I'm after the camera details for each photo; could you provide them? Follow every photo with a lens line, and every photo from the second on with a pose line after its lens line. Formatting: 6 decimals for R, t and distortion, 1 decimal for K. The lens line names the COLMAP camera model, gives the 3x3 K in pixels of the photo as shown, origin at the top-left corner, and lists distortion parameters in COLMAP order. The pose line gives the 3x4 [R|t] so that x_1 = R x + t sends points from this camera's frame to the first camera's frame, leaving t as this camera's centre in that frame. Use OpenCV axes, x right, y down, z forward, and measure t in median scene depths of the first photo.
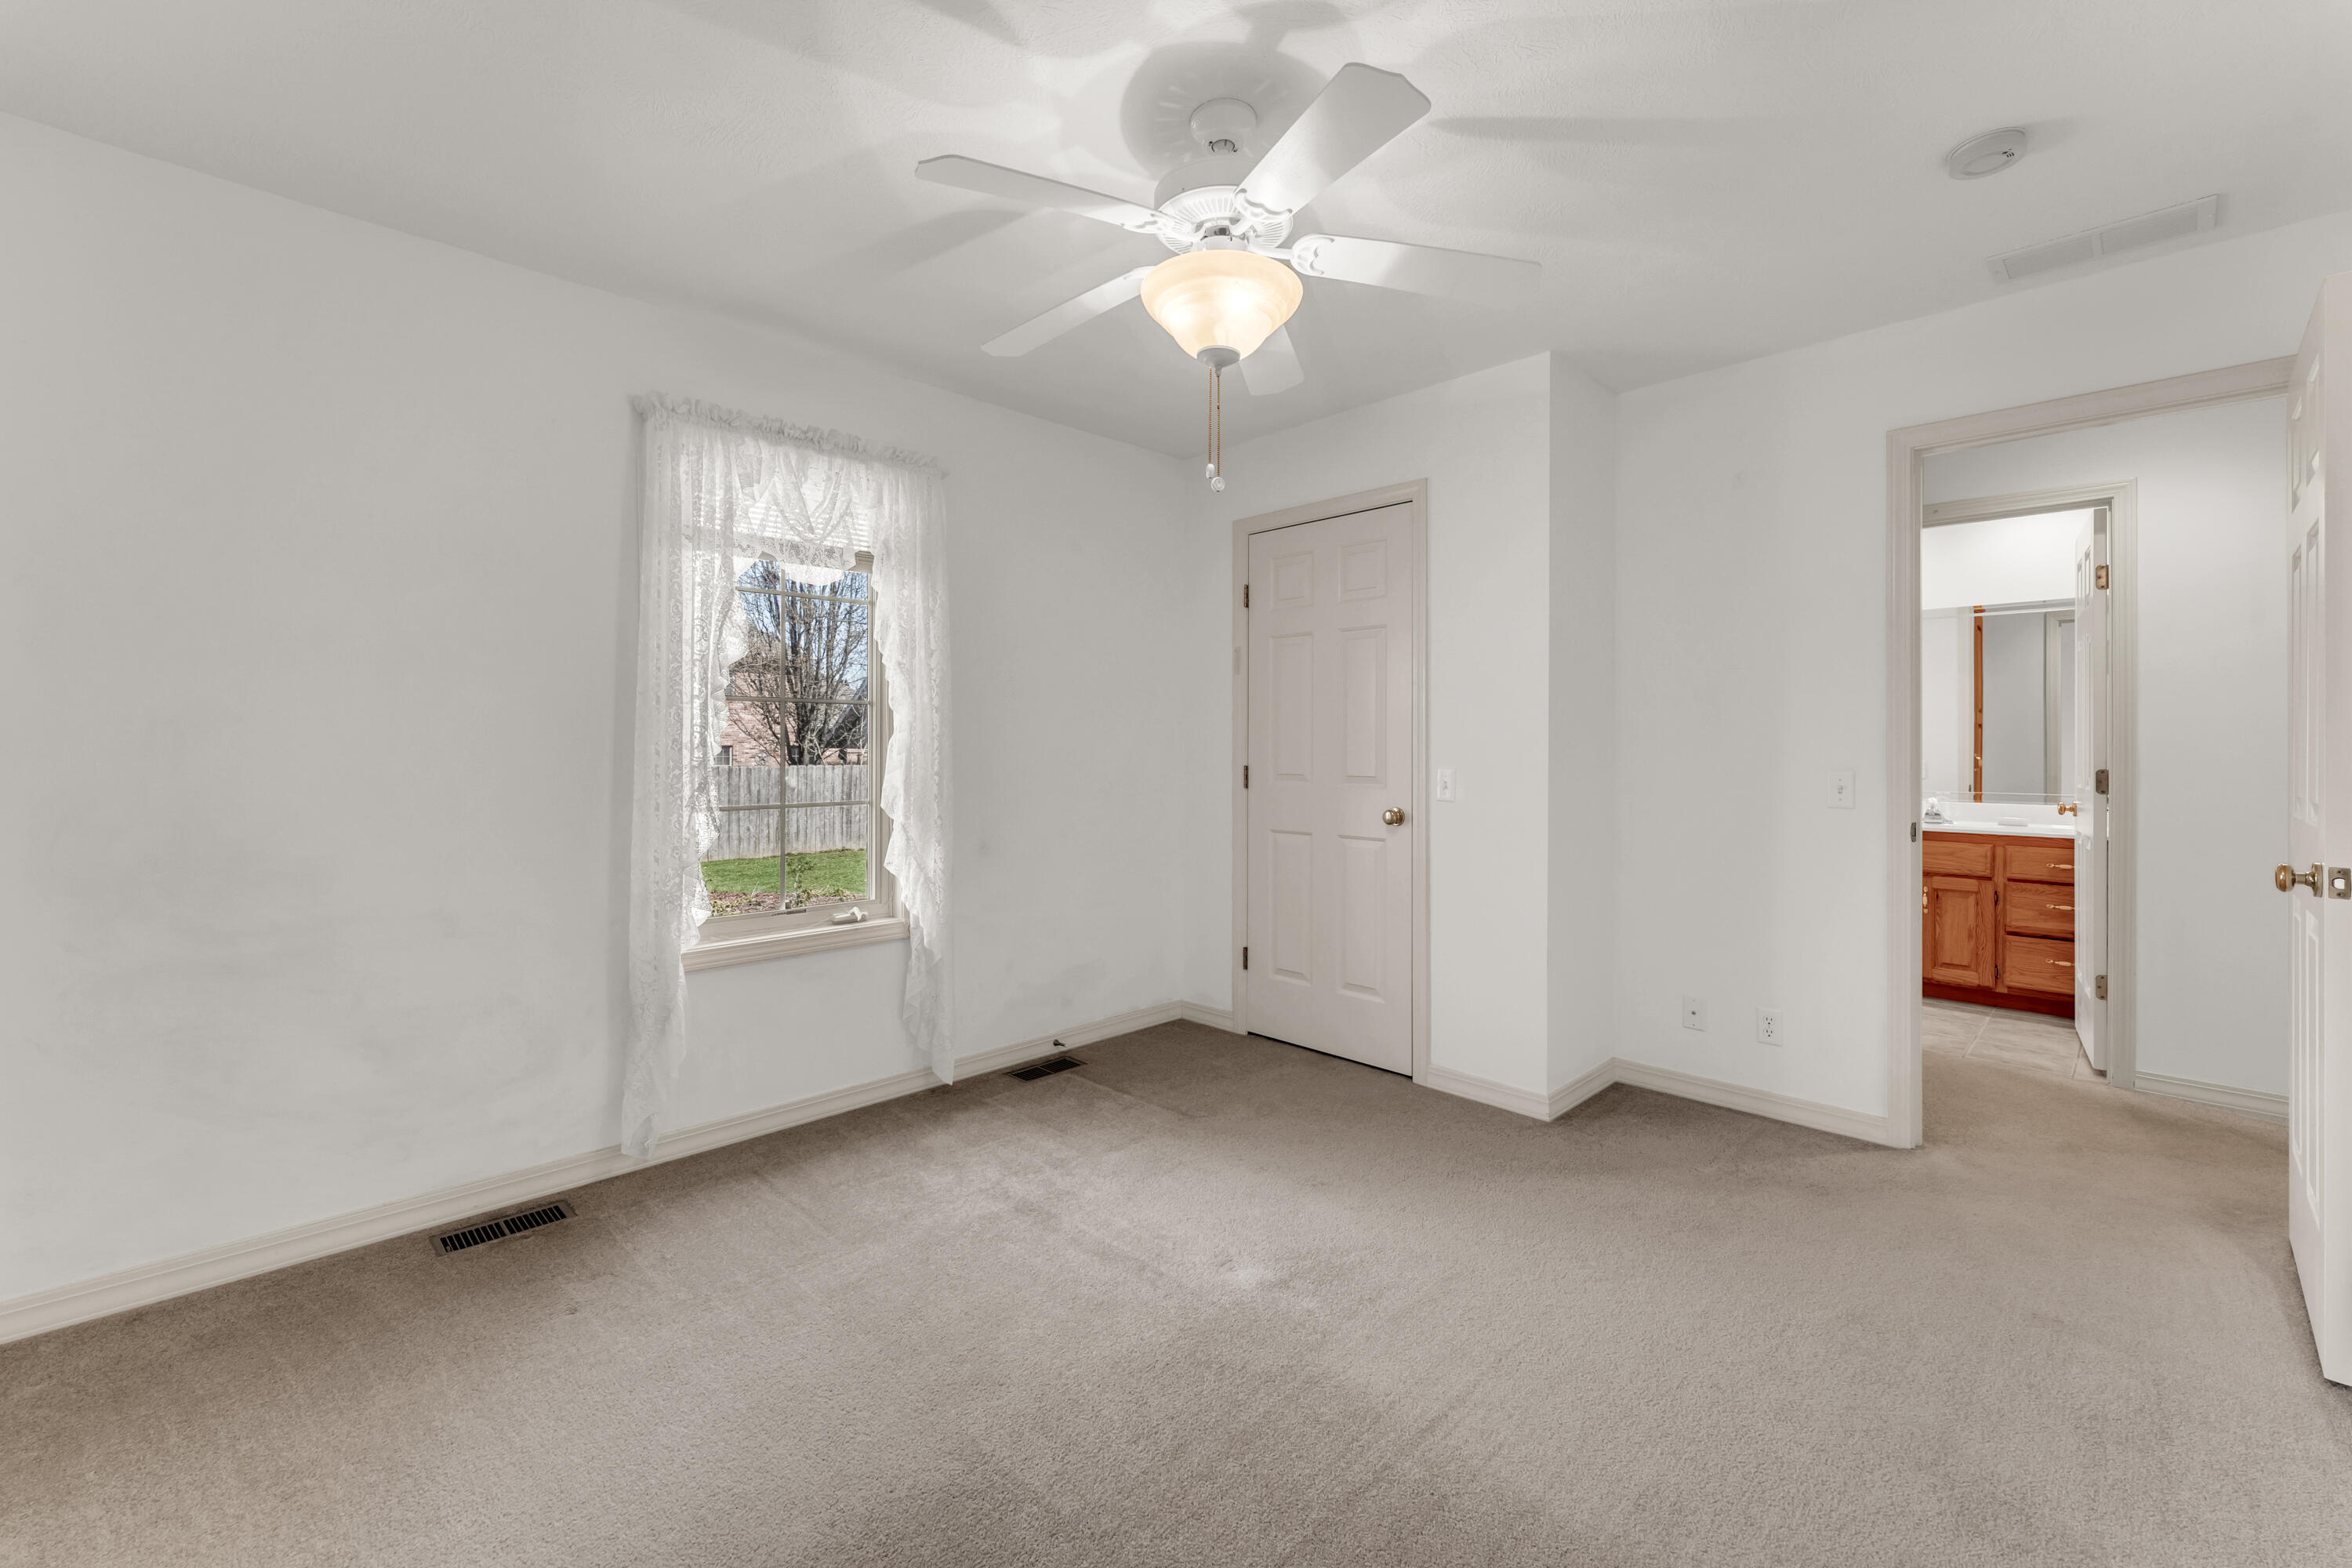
lens RADIAL K [[945.5, 0, 1128.6], [0, 945.5, 771.8], [0, 0, 1]] dist [-0.000667, -0.000123]
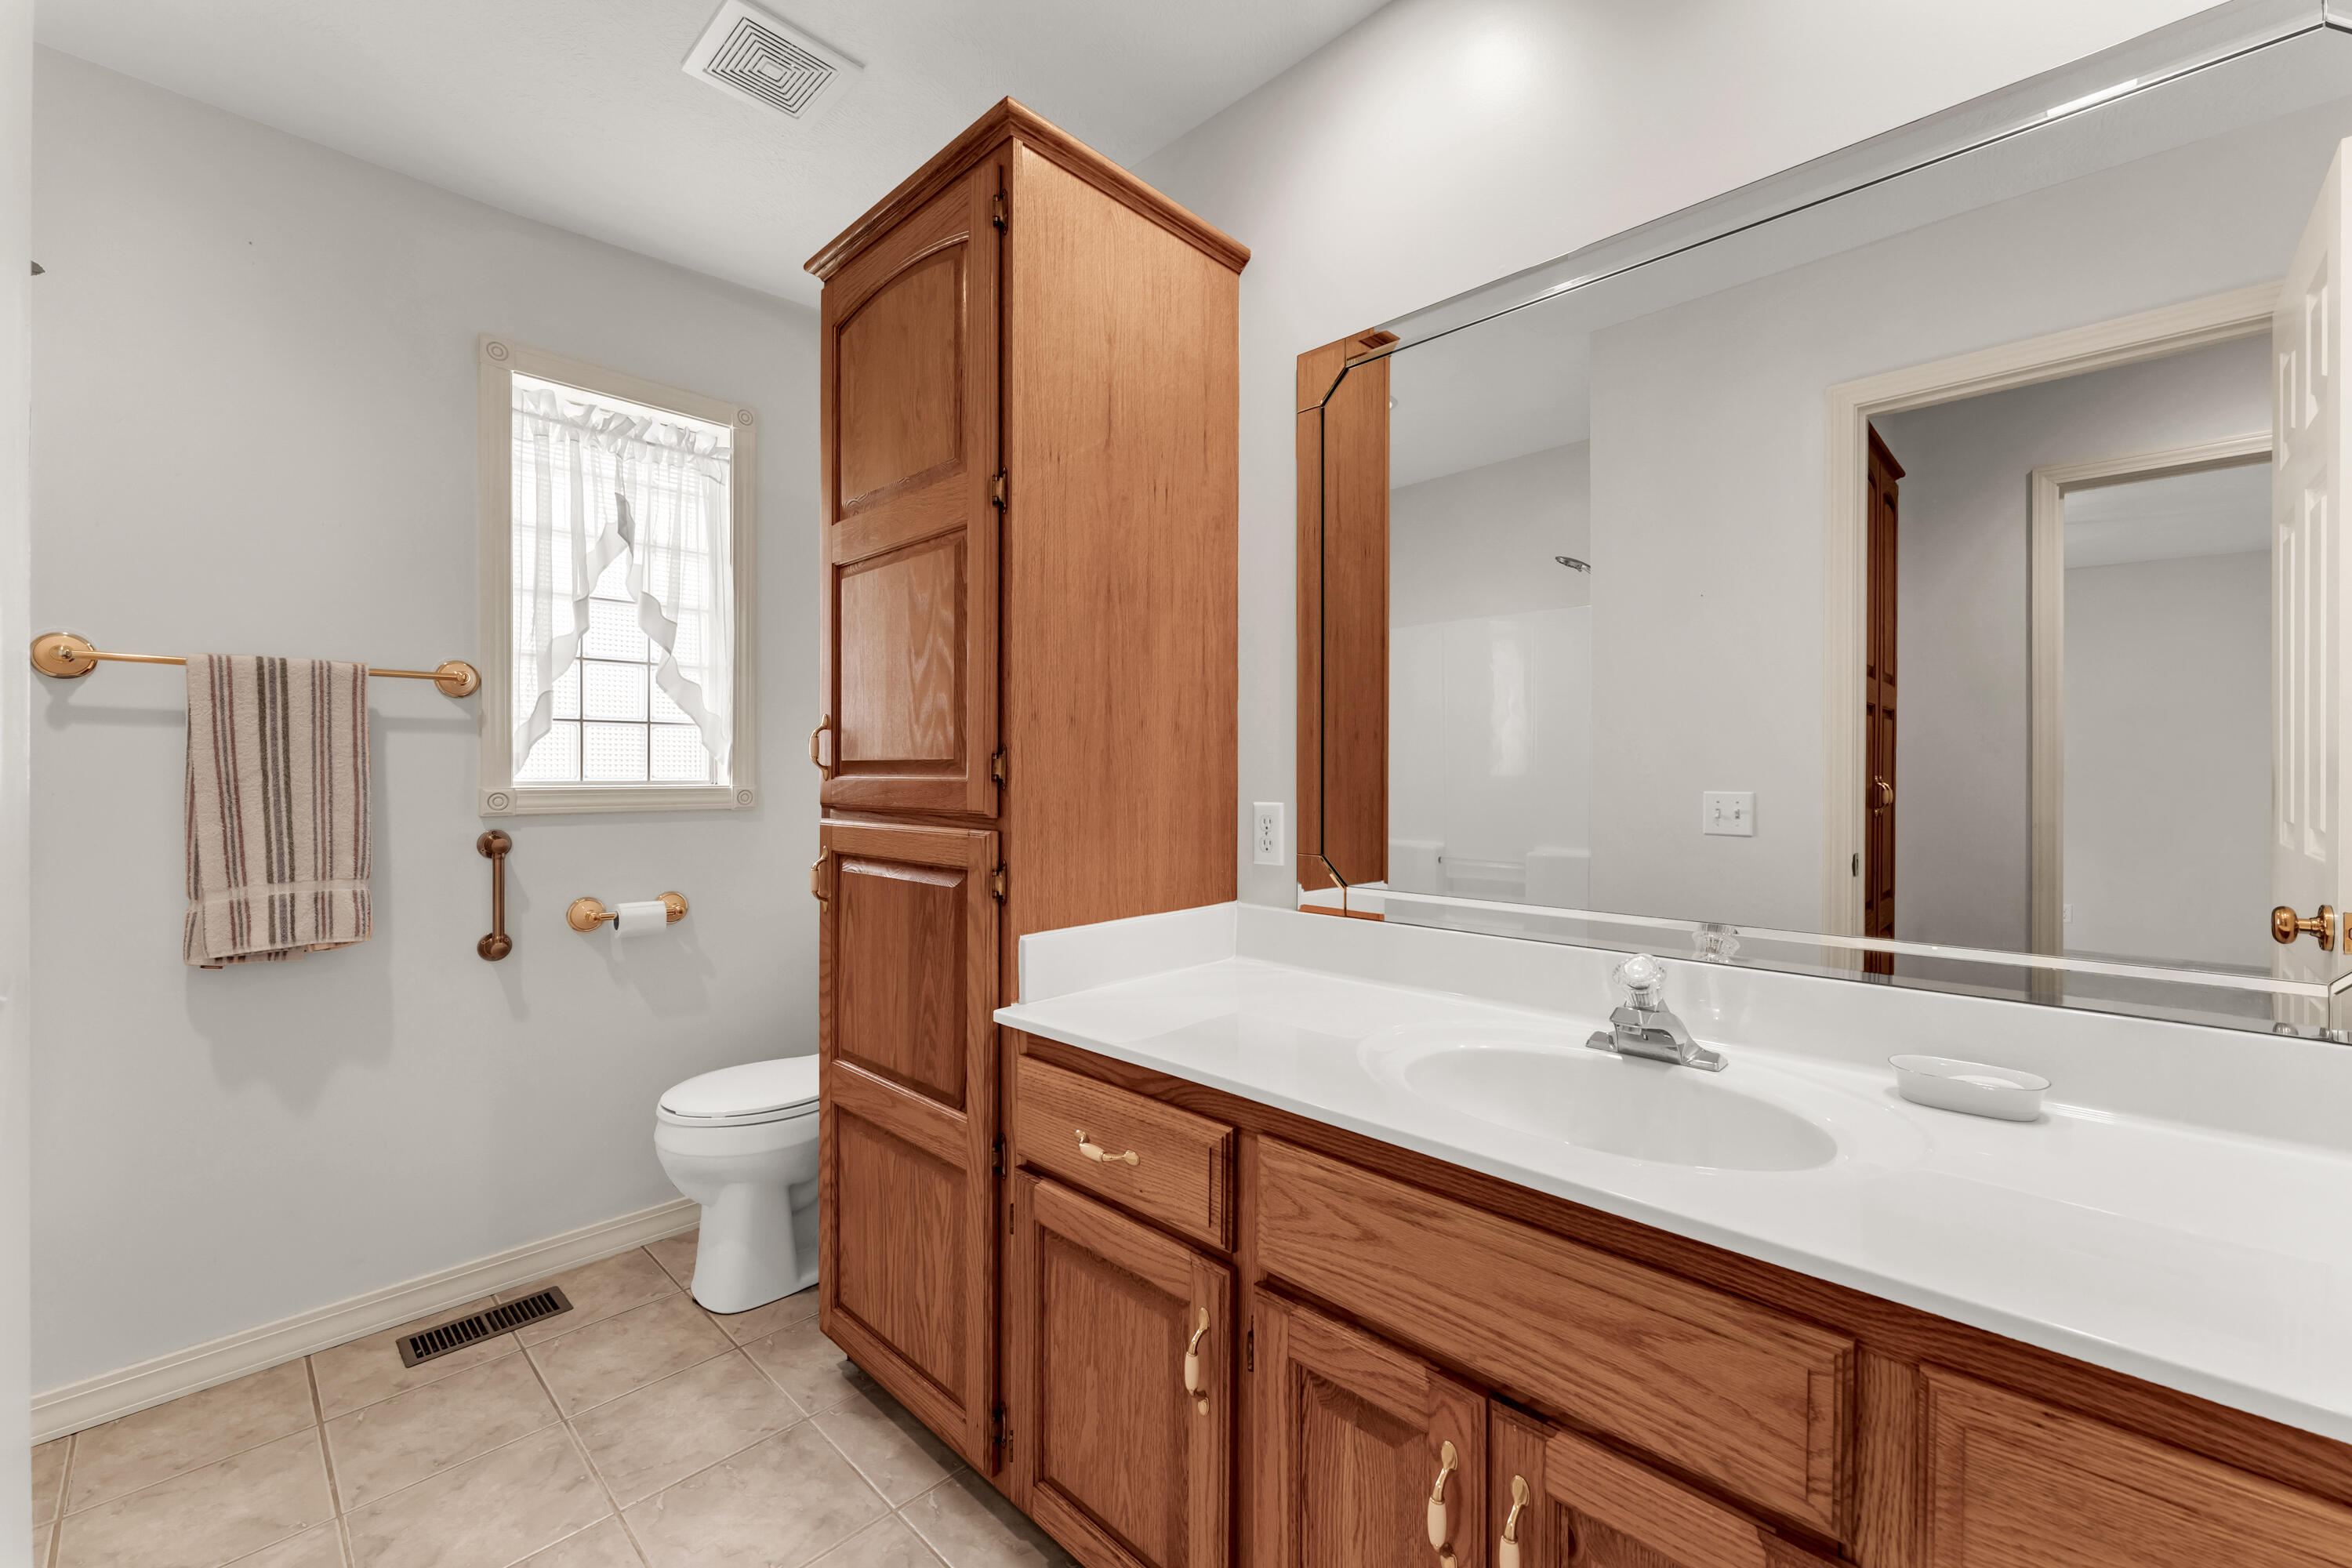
lens RADIAL K [[945.5, 0, 1128.6], [0, 945.5, 771.8], [0, 0, 1]] dist [-0.000667, -0.000123]
pose [[0.999413, 0.005209, 0.033848, 0.498148], [-0.004886, 0.999942, -0.009617, -0.013562], [-0.033896, 0.009446, 0.999381, 0.533483]]
